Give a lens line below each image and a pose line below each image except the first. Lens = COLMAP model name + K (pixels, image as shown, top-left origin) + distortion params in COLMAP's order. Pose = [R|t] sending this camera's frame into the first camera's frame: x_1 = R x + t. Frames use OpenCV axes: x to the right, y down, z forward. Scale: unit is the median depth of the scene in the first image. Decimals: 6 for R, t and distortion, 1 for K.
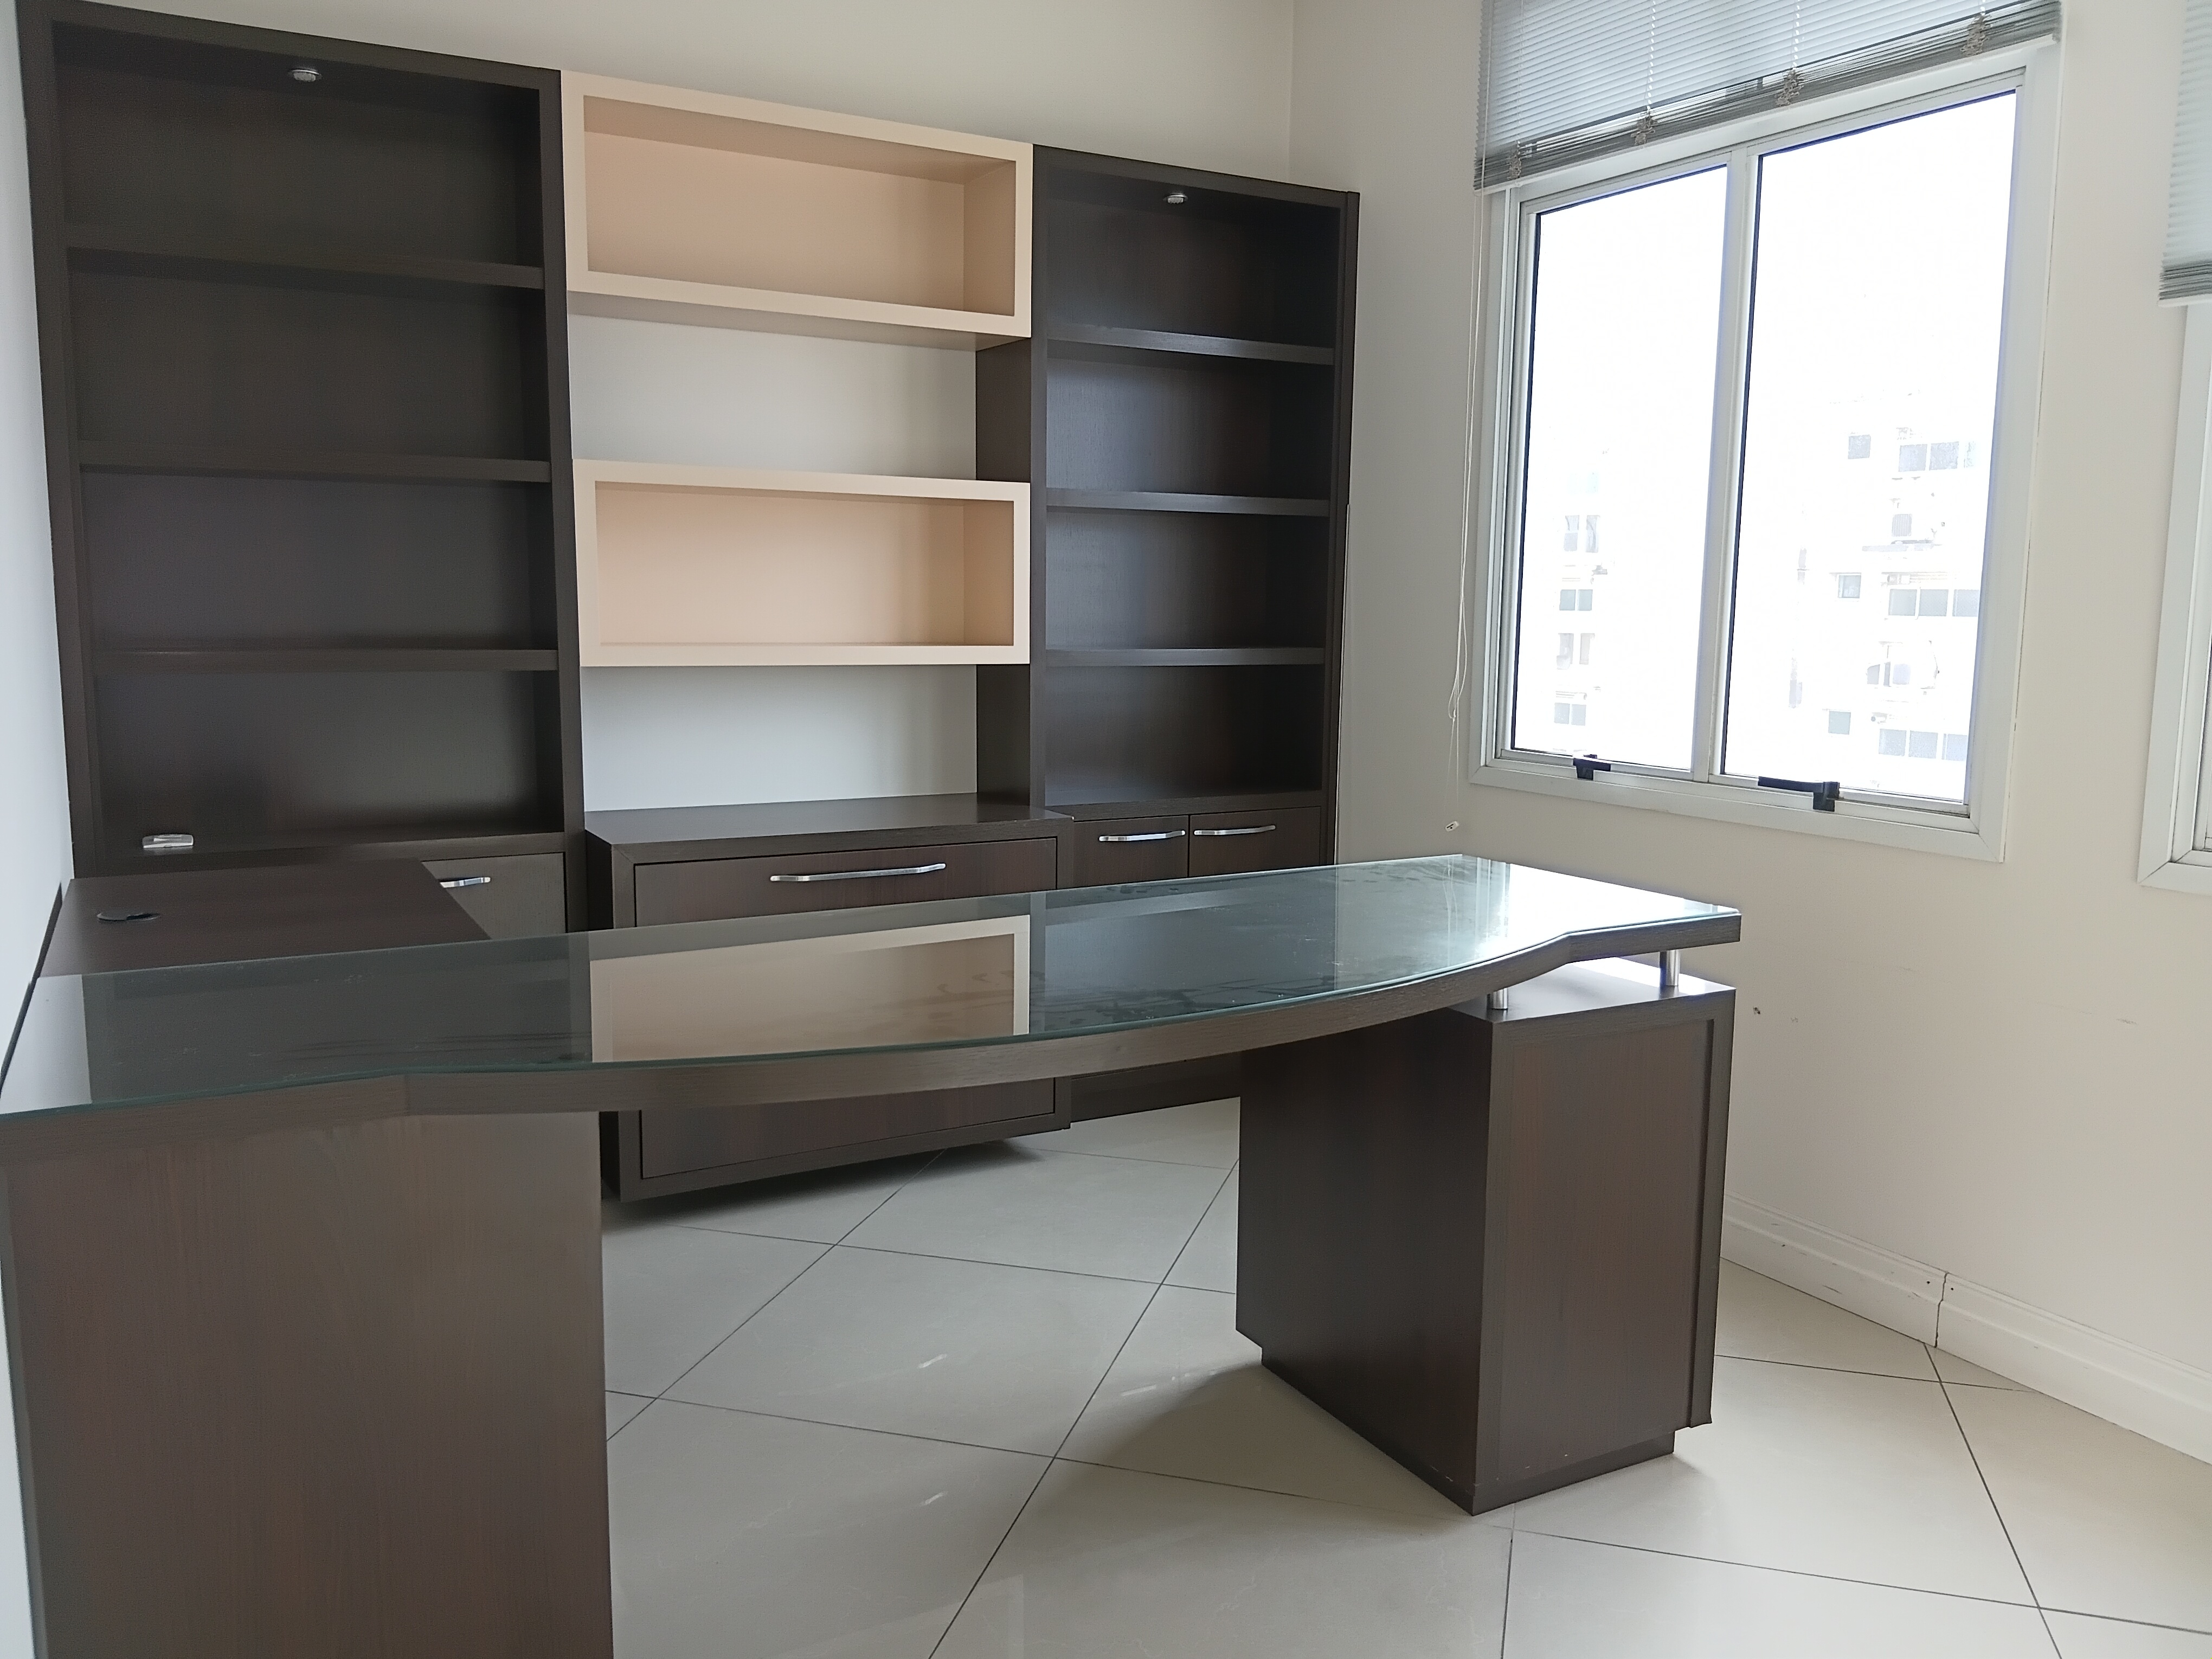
lens RADIAL K [[1662.5, 0, 1106.0], [0, 1662.5, 829.5], [0, 0, 1]] dist [0.053845, -0.091130]
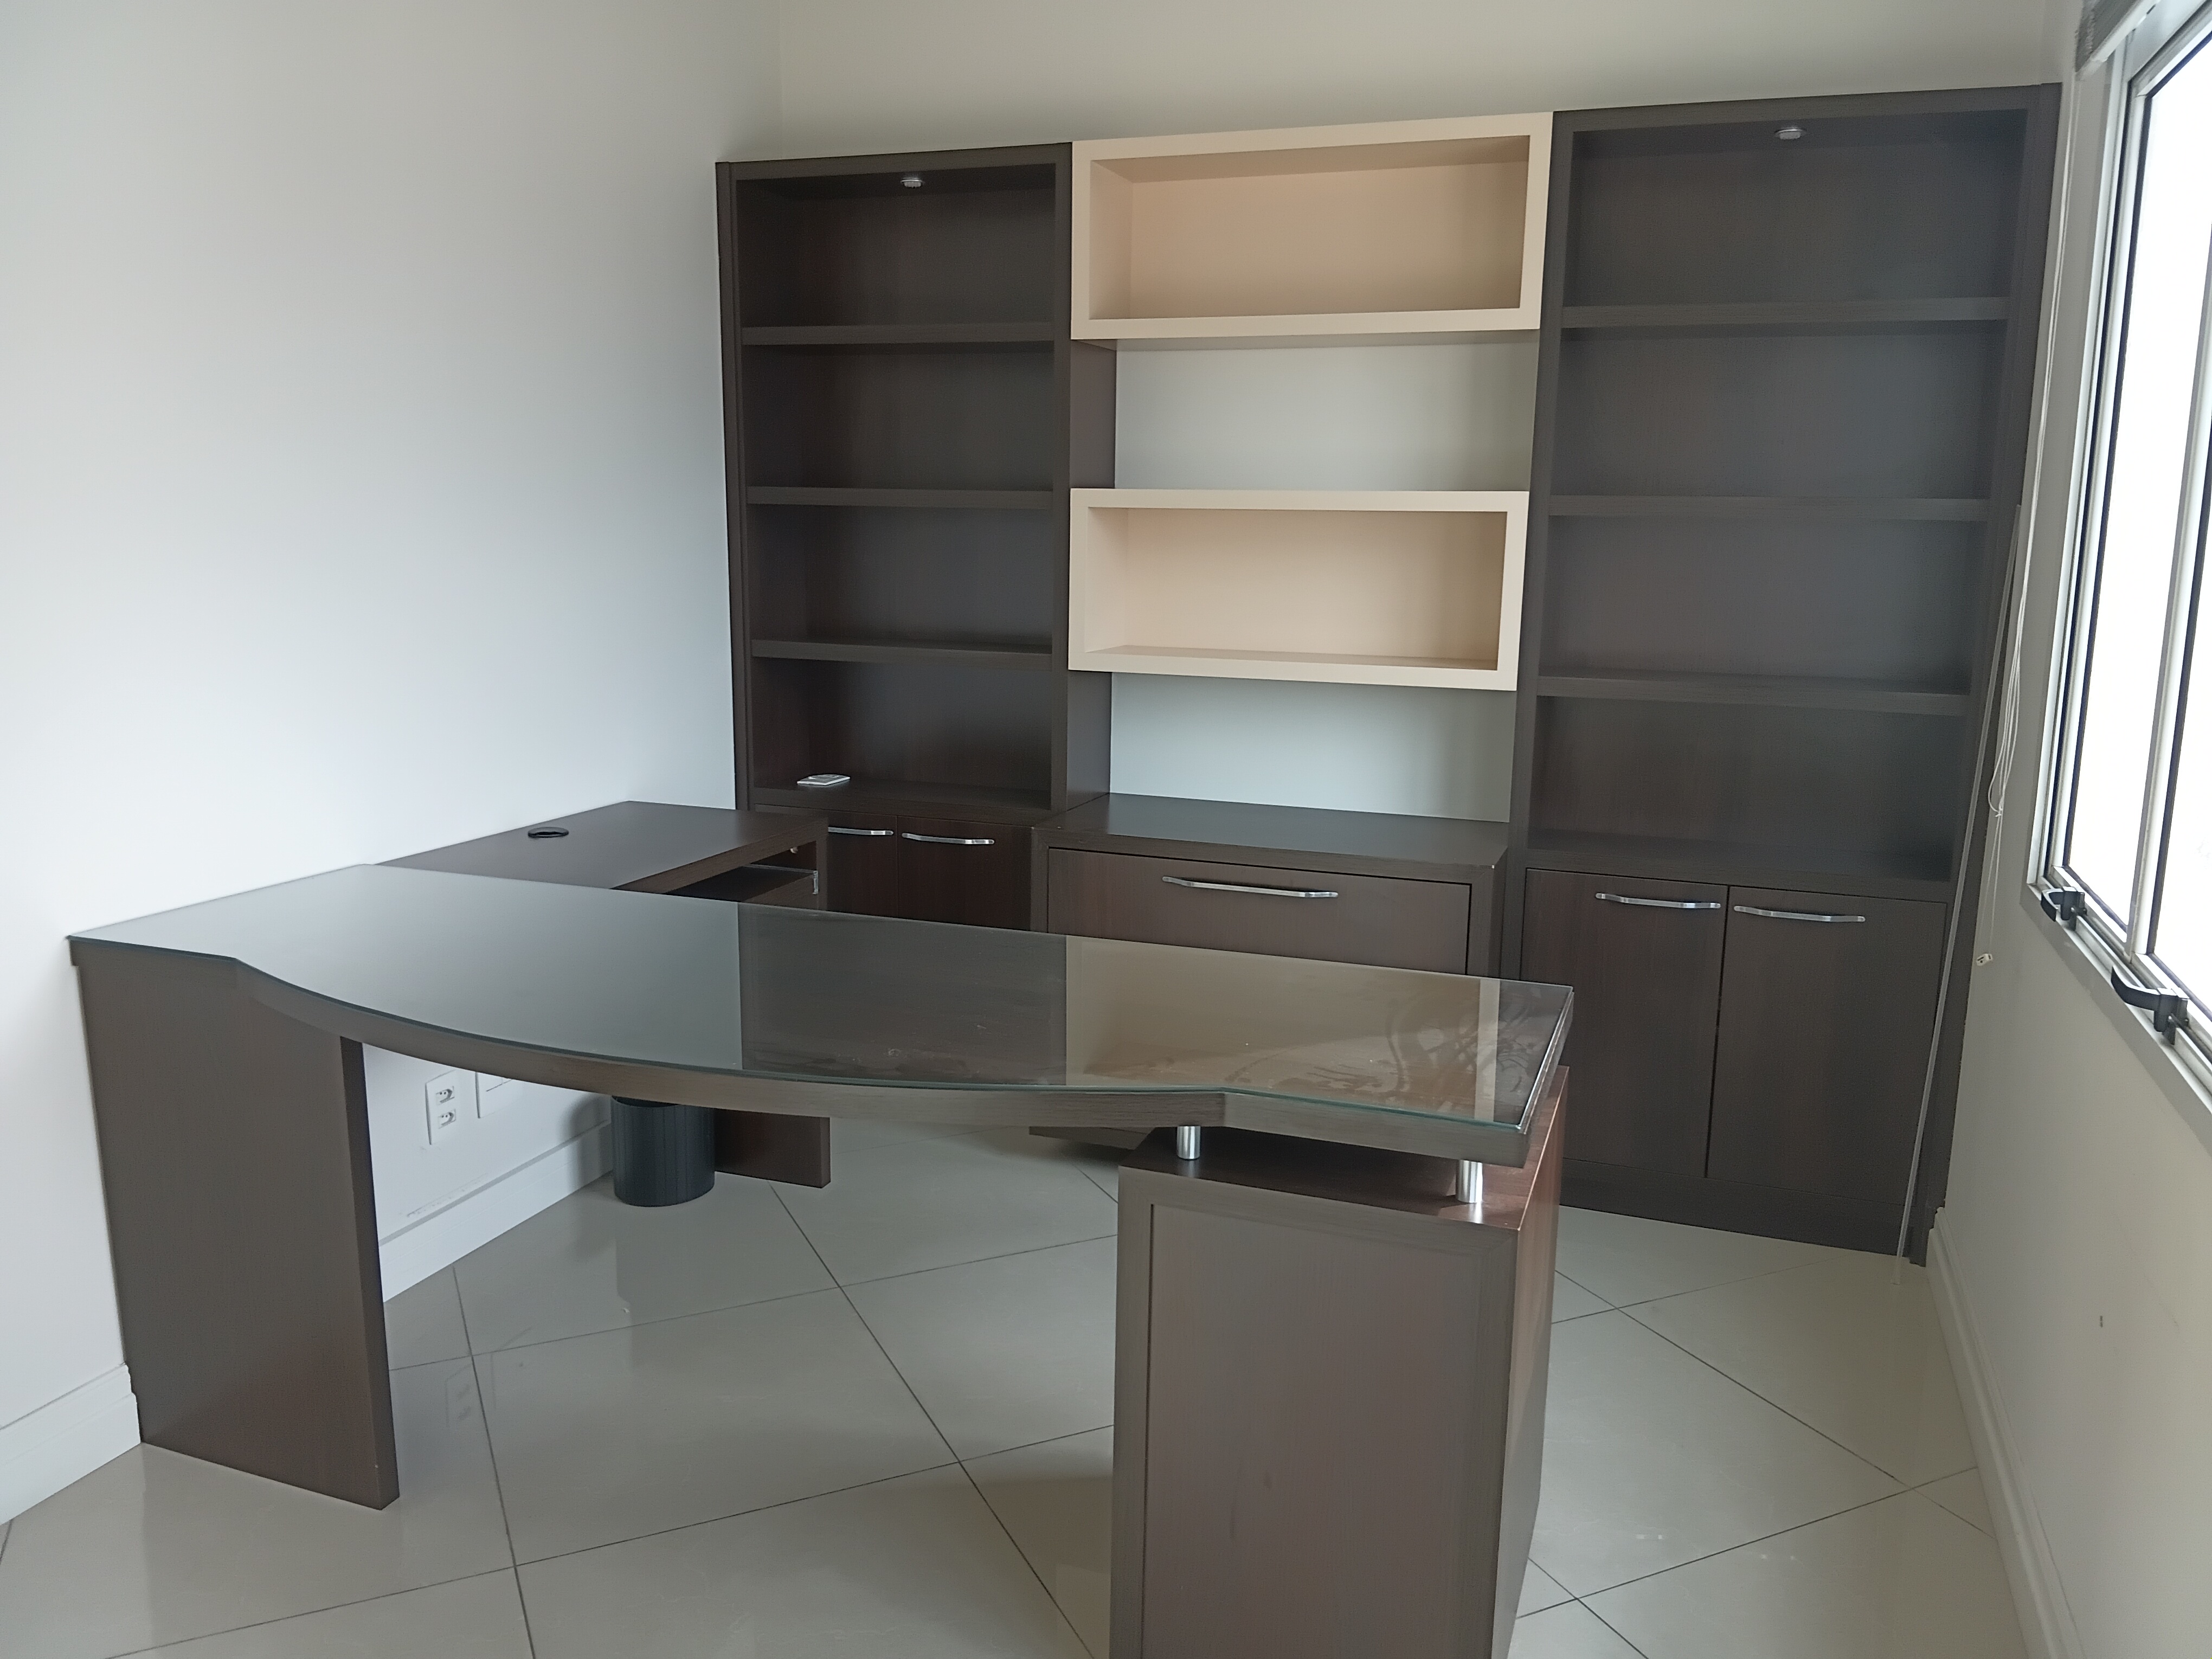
lens RADIAL K [[1662.5, 0, 1106.0], [0, 1662.5, 829.5], [0, 0, 1]] dist [0.053845, -0.091130]
pose [[0.671883, 0.128025, -0.729508, 0.550330], [-0.117822, 0.990880, 0.065380, -0.067244], [0.731225, 0.042024, 0.680840, 0.256849]]
